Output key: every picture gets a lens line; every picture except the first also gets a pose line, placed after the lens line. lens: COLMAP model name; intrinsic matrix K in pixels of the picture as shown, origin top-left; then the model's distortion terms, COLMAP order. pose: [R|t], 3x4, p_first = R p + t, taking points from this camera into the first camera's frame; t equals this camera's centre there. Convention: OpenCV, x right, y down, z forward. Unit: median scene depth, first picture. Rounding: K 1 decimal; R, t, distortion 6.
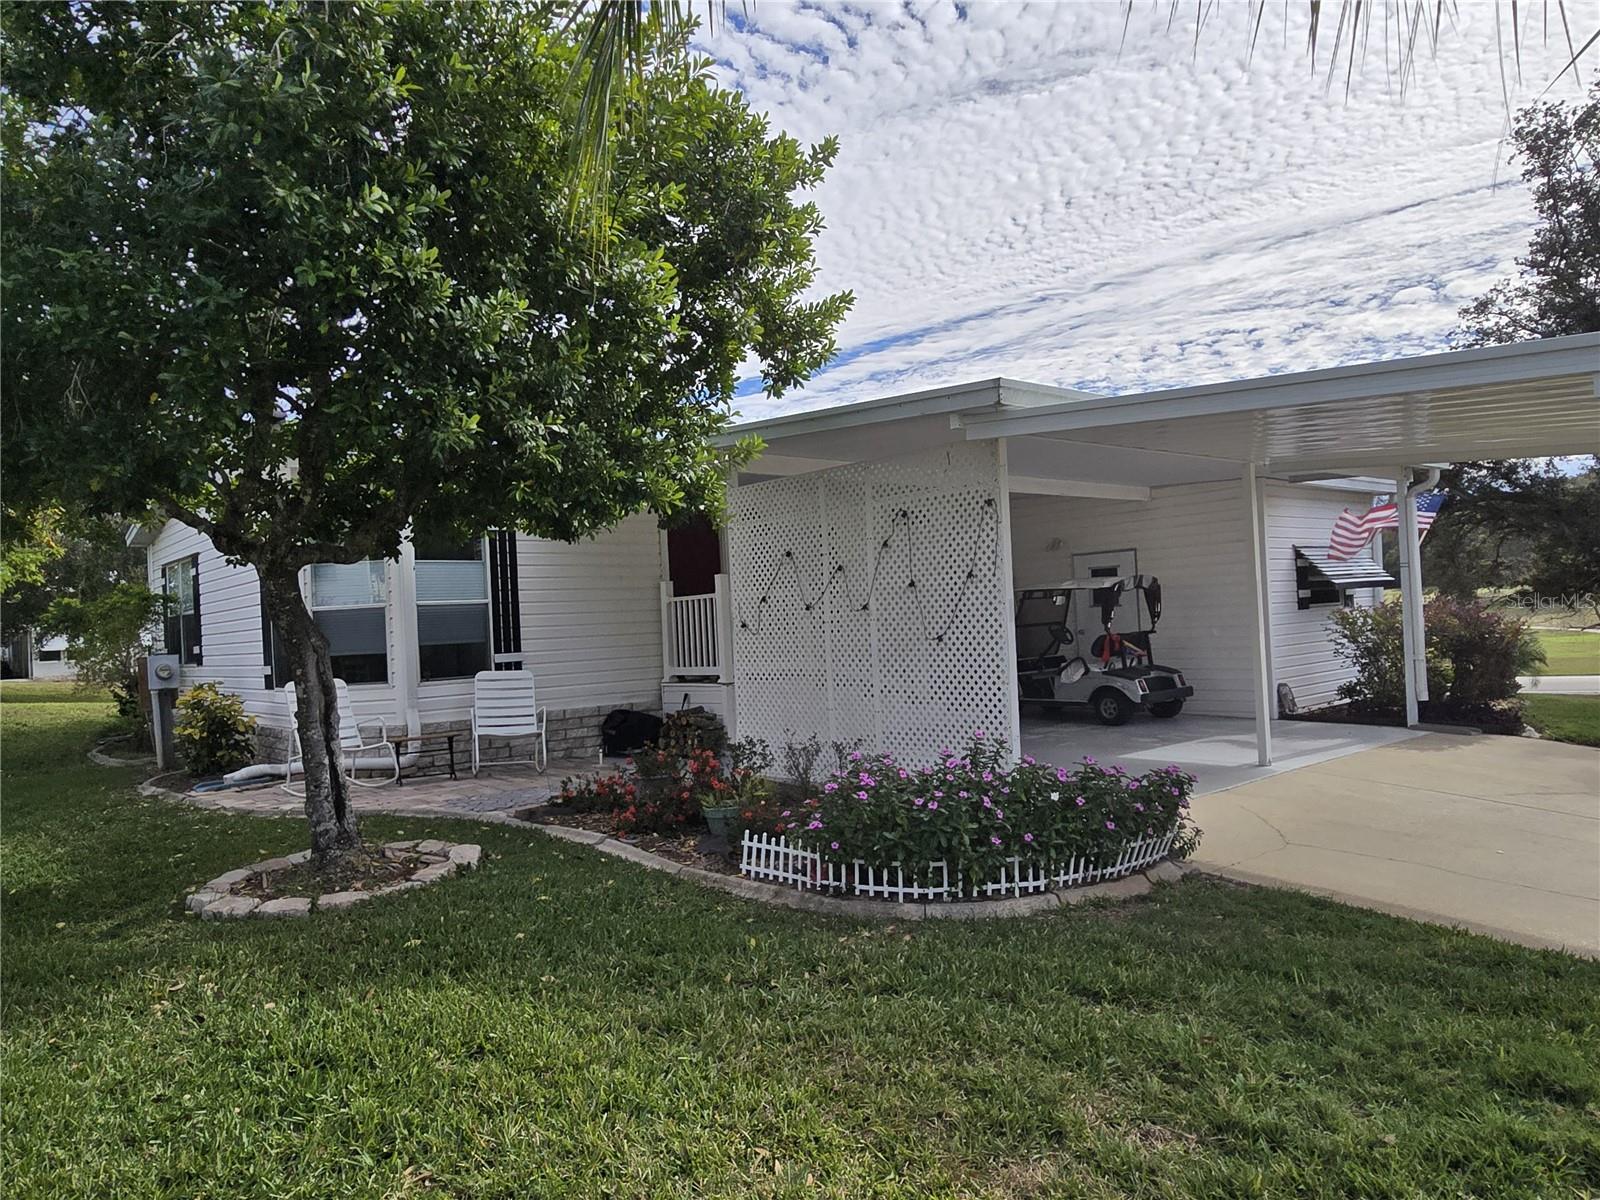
lens RADIAL K [[1061.0, 0, 800.0], [0, 1061.0, 600.0], [0, 0, 1]] dist [-0.001831, -0.000520]
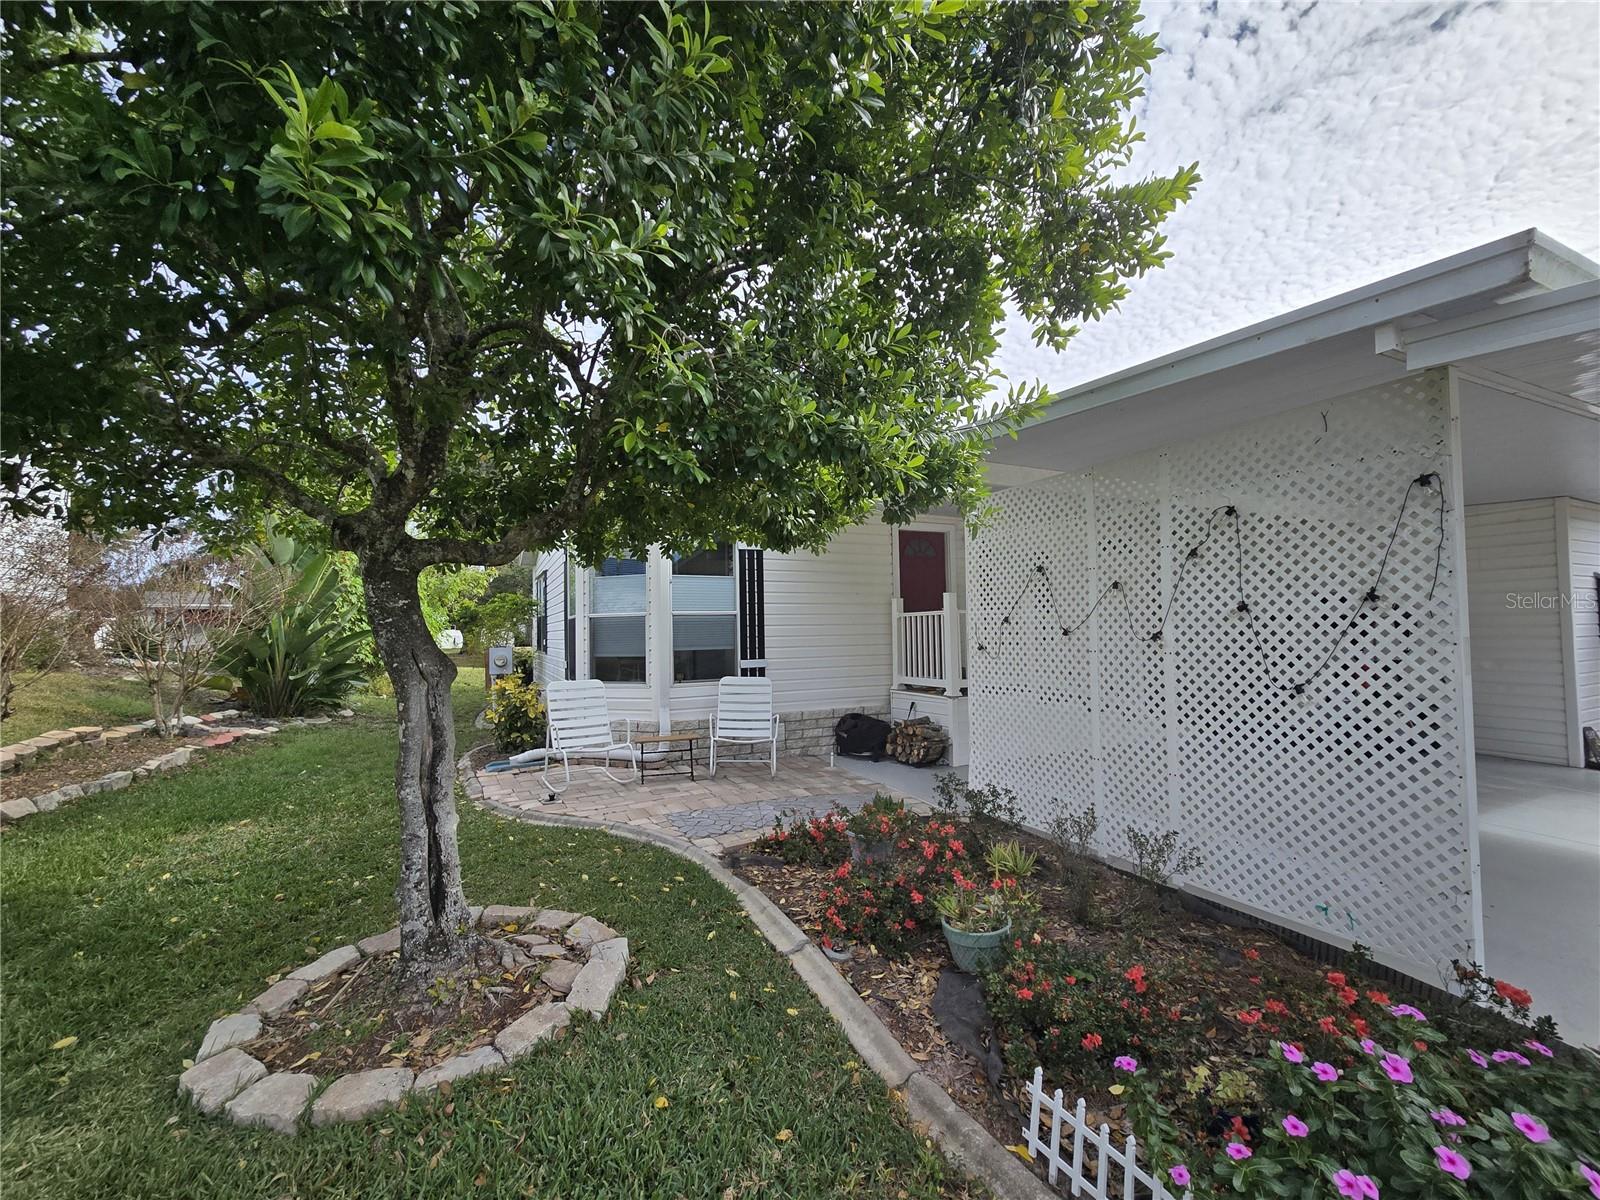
lens RADIAL K [[637.6, 0, 789.6], [0, 637.6, 603.1], [0, 0, 1]] dist [-0.000189, -0.000081]
pose [[0.957266, 0.022672, -0.288320, -0.050027], [-0.026000, 0.999632, -0.007717, -0.005522], [0.288039, 0.014883, 0.957503, 0.397496]]
